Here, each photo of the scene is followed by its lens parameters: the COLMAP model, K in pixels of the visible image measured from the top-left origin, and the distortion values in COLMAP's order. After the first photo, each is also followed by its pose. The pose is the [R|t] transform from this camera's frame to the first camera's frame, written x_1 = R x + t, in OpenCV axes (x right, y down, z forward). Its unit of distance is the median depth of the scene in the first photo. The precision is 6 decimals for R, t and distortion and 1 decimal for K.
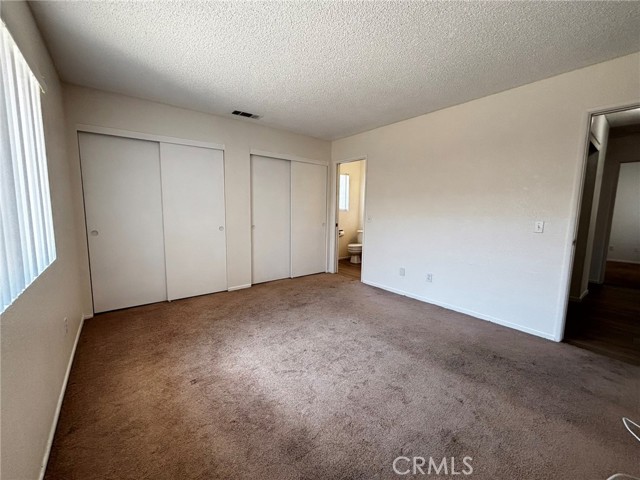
lens RADIAL K [[260.3, 0, 320.4], [0, 260.3, 239.4], [0, 0, 1]] dist [0.001235, -0.000041]
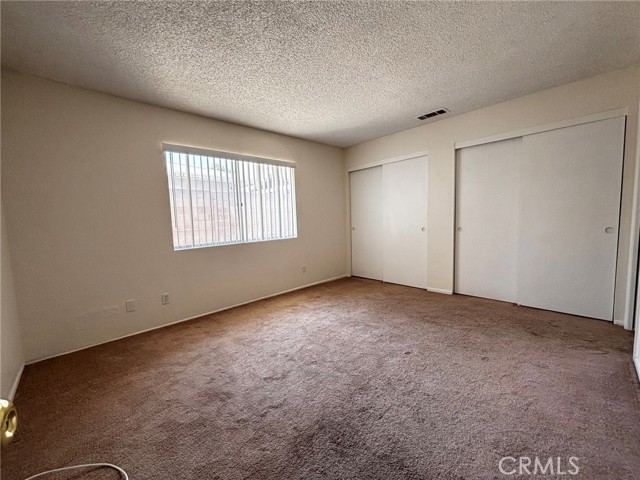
lens RADIAL K [[260.3, 0, 319.2], [0, 260.3, 239.9], [0, 0, 1]] dist [0.001235, -0.000041]
pose [[0.083273, 0.067008, -0.994271, 0.739511], [-0.083180, 0.994722, 0.060071, -0.031403], [0.993049, 0.077701, 0.088407, 0.560240]]
